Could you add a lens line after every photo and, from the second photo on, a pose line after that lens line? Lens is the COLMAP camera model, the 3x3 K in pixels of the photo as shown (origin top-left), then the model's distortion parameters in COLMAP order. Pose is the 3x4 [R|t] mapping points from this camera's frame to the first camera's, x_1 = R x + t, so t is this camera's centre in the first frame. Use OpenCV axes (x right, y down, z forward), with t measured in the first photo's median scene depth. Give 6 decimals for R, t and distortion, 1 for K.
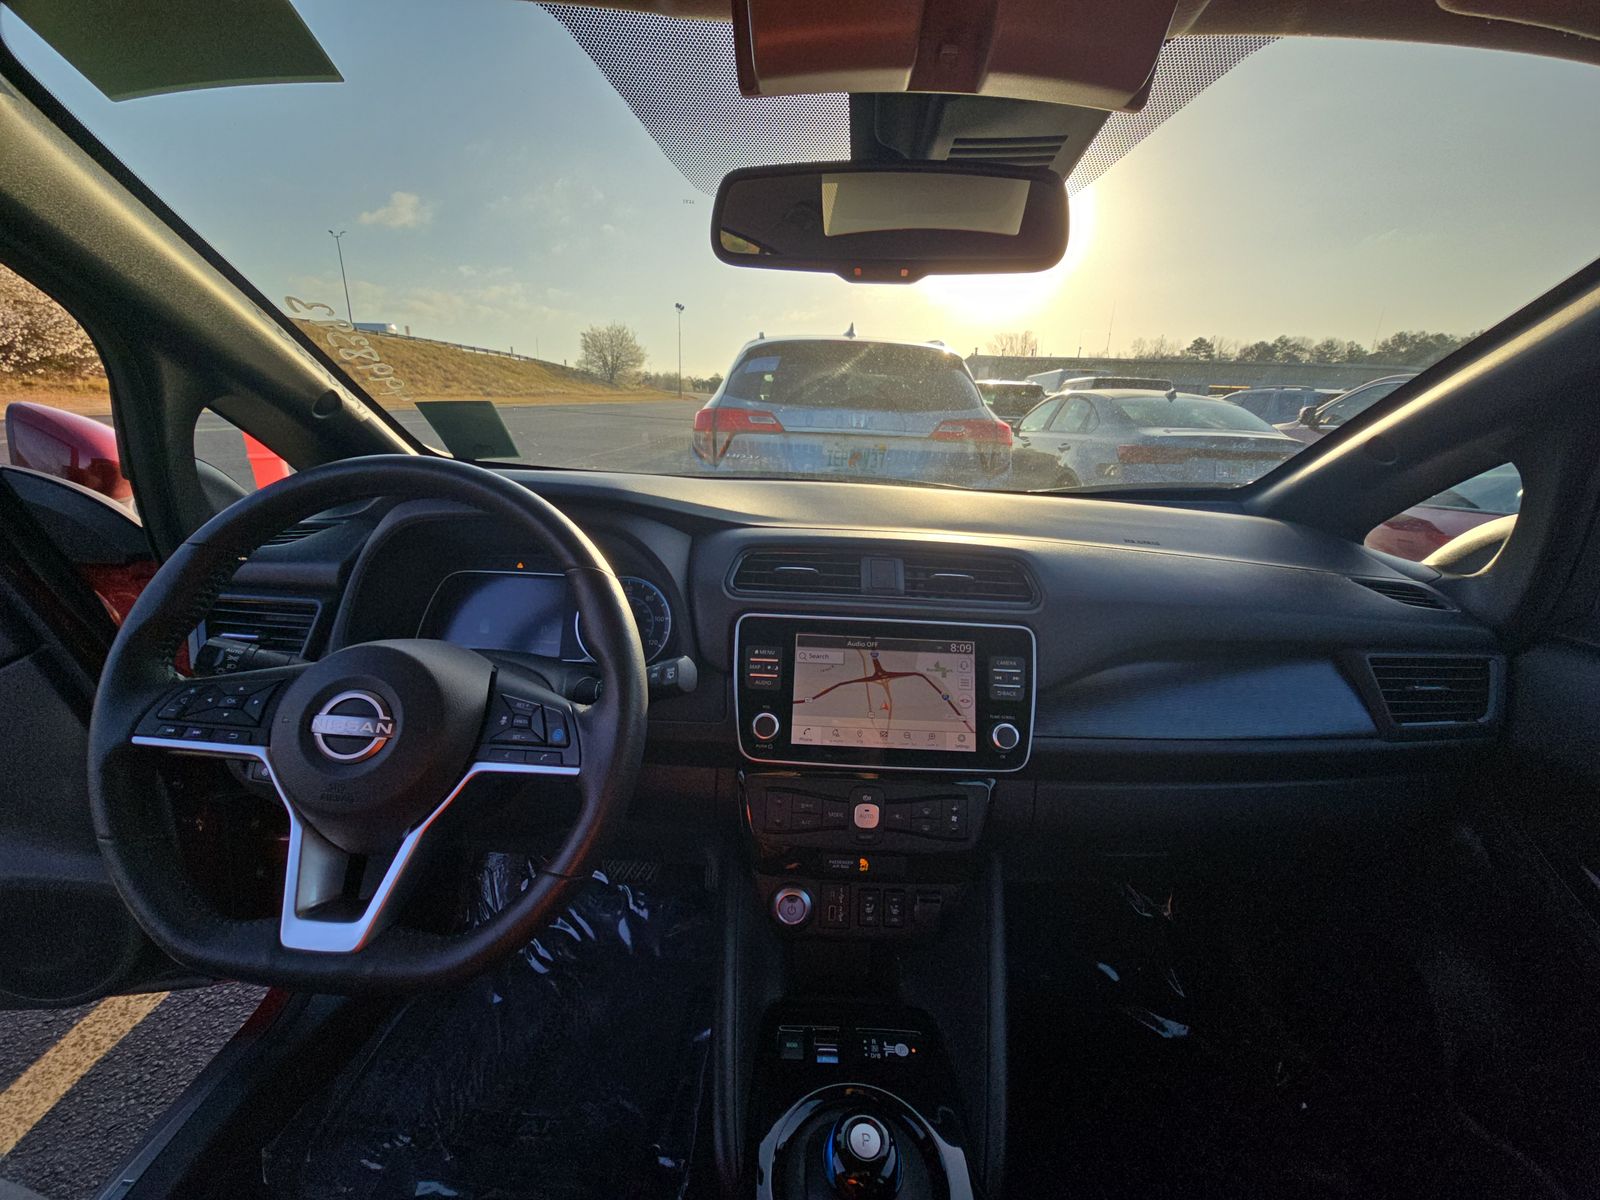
lens RADIAL K [[650.2, 0, 801.1], [0, 650.2, 606.9], [0, 0, 1]] dist [-0.000760, 0.000153]
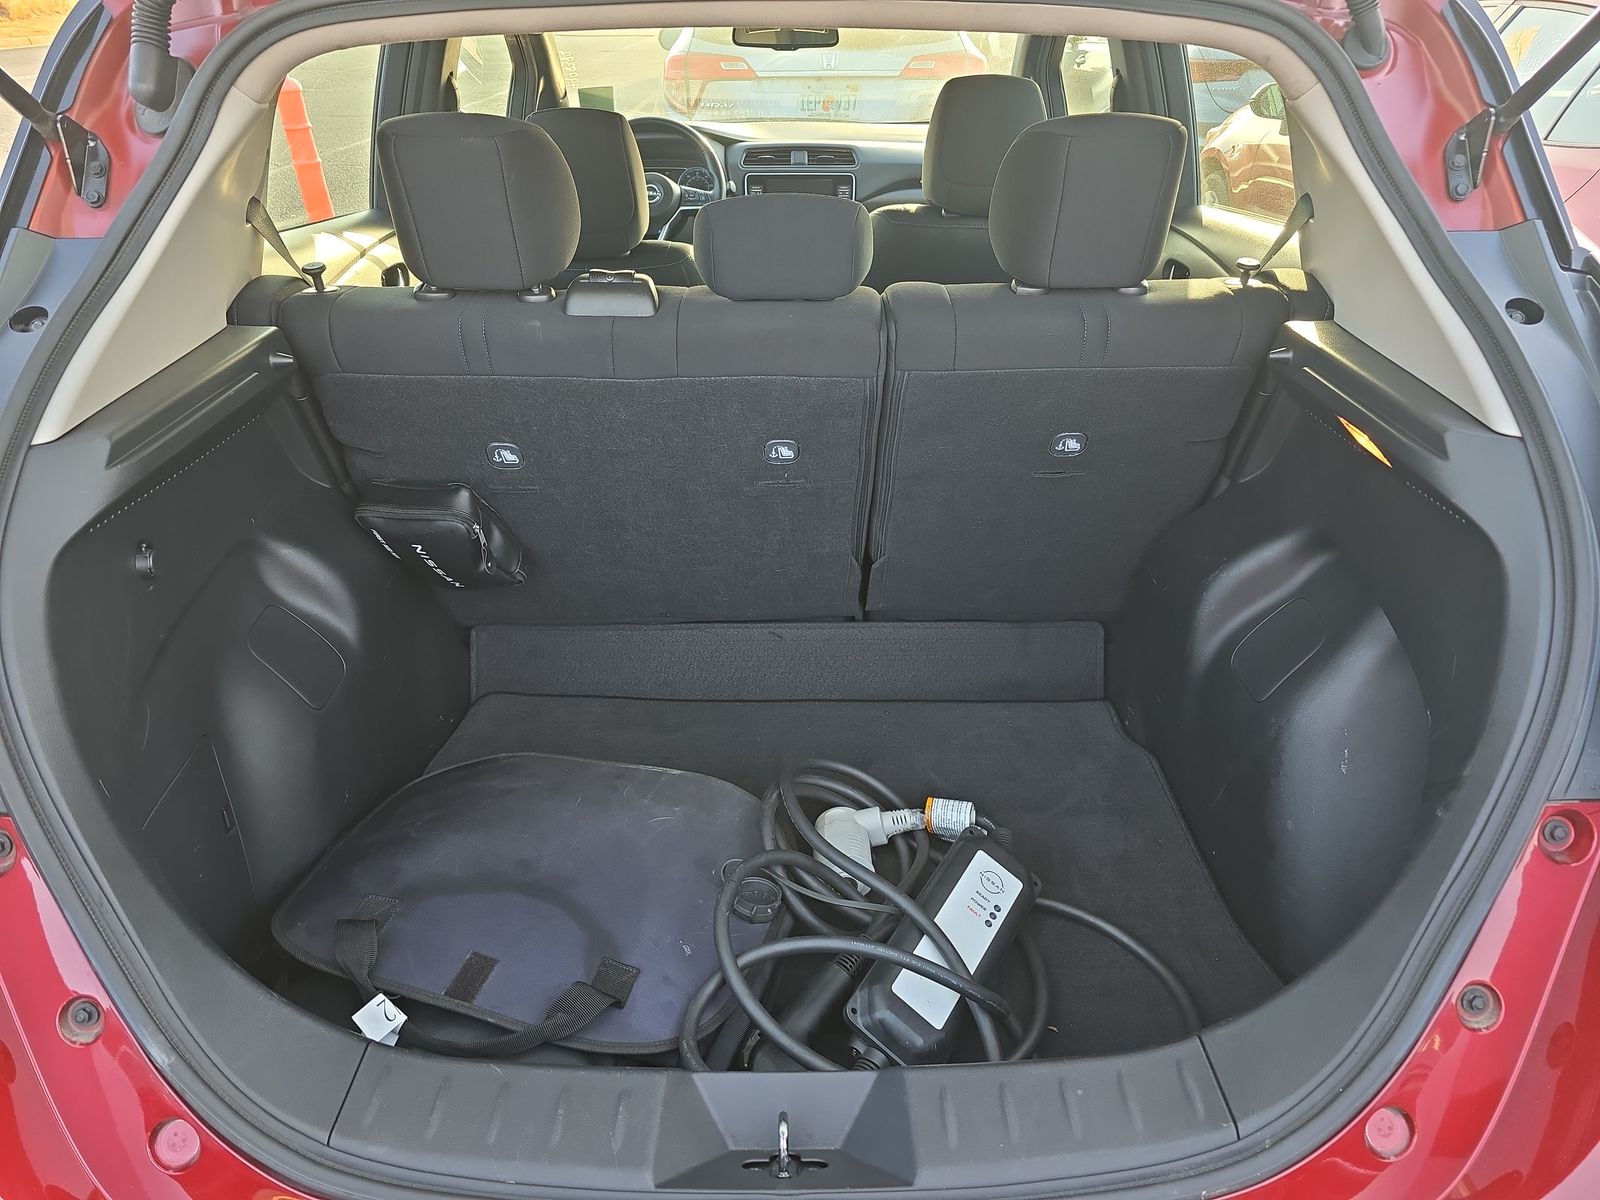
lens RADIAL K [[1087.3, 0, 793.9], [0, 1087.3, 600.6], [0, 0, 1]] dist [0.046085, -0.047805]
pose [[0.998788, -0.047026, -0.014545, 0.088673], [0.049013, 0.977421, 0.205539, 0.831778], [0.004551, -0.206003, 0.978541, -3.886761]]
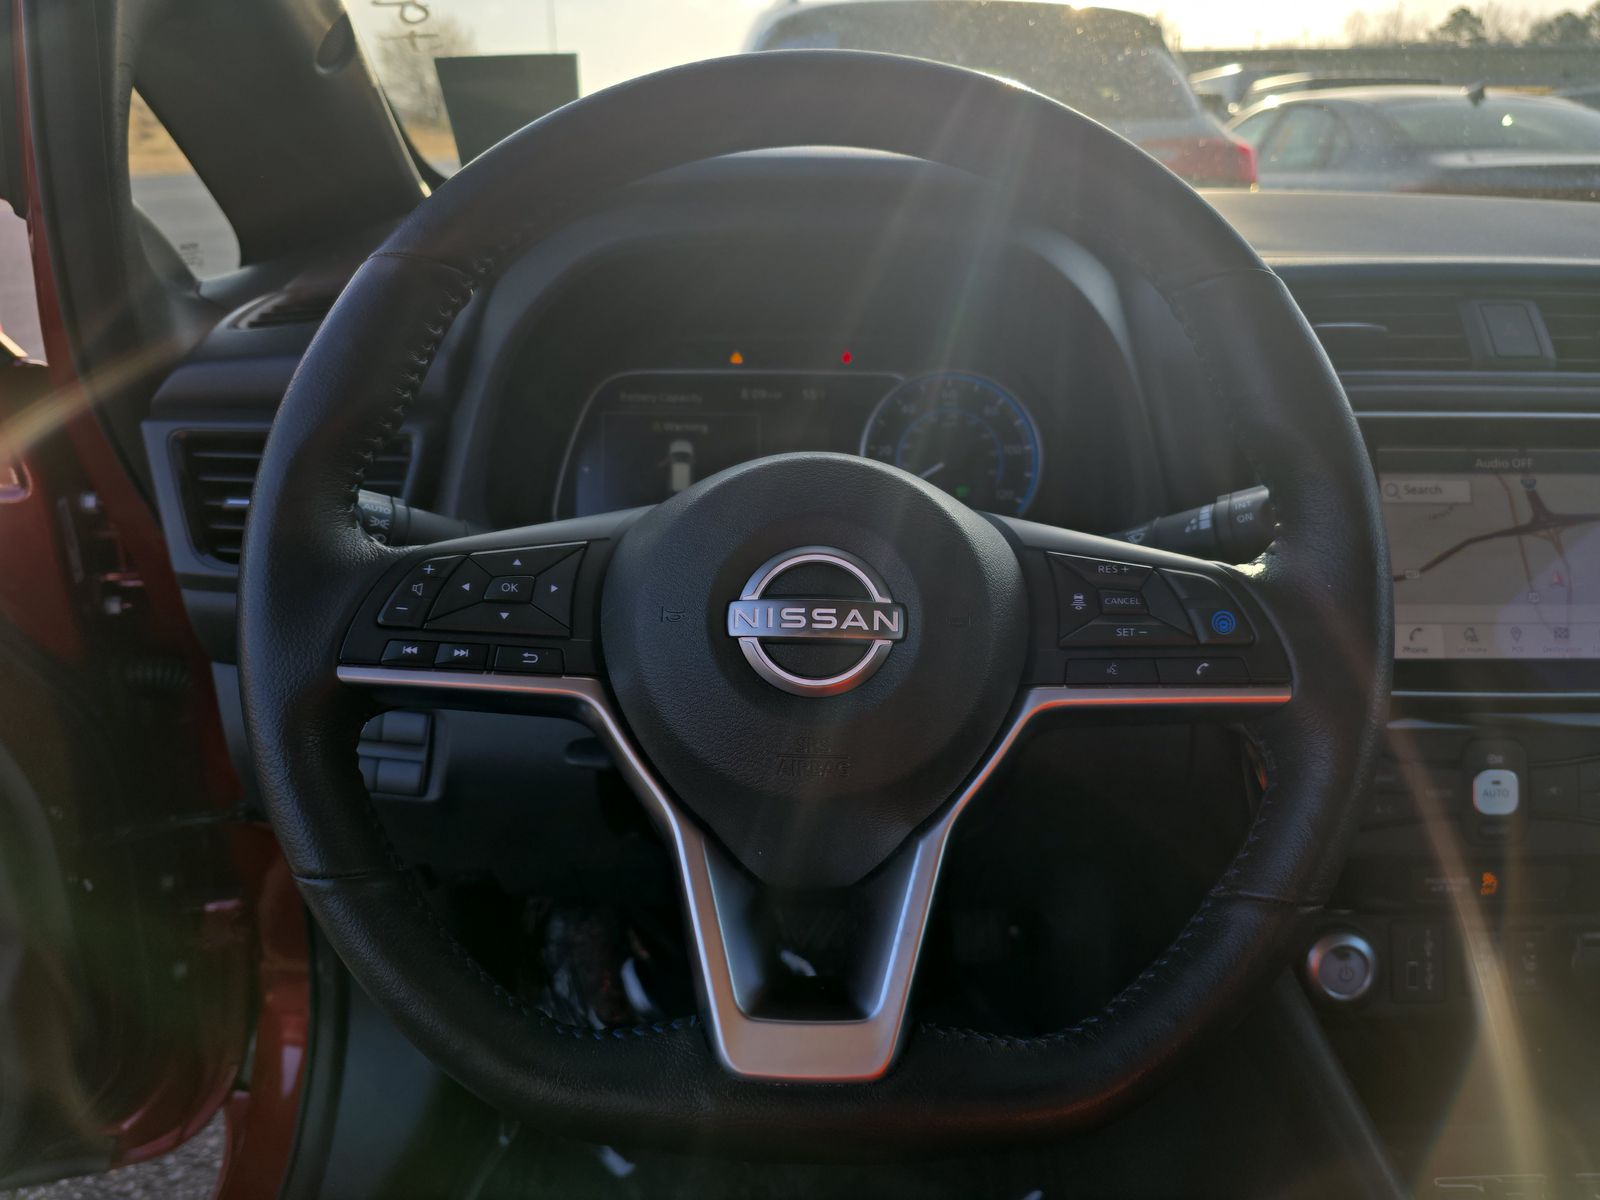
lens RADIAL K [[1087.3, 0, 793.9], [0, 1087.3, 600.6], [0, 0, 1]] dist [0.046085, -0.047805]
pose [[0.998743, -0.045081, 0.021901, -0.491253], [0.043122, 0.995624, 0.082908, 0.069498], [-0.025543, -0.081859, 0.996317, 0.141494]]
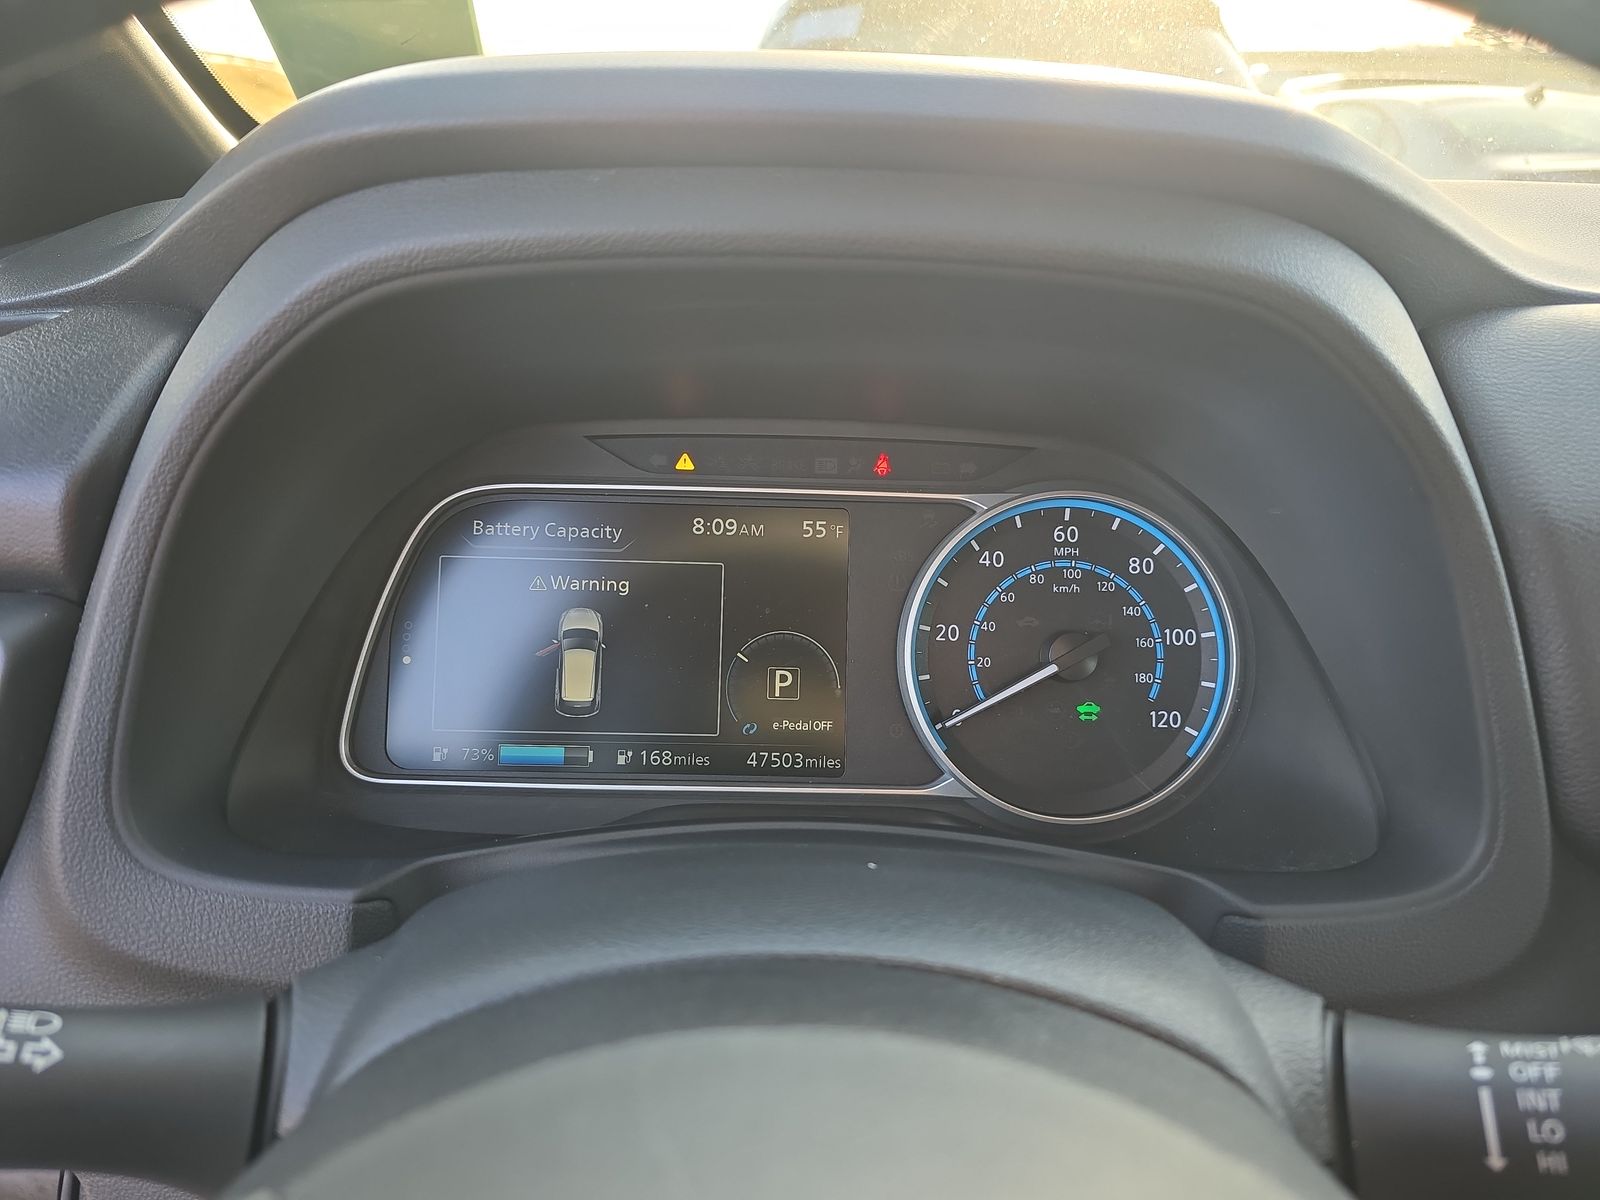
lens RADIAL K [[1070.8, 0, 806.0], [0, 1070.8, 601.7], [0, 0, 1]] dist [-0.003906, -0.001991]
pose [[0.999482, -0.026473, 0.018292, -0.461383], [0.024558, 0.994883, 0.098005, -0.056201], [-0.020793, -0.097505, 0.995018, 0.621094]]
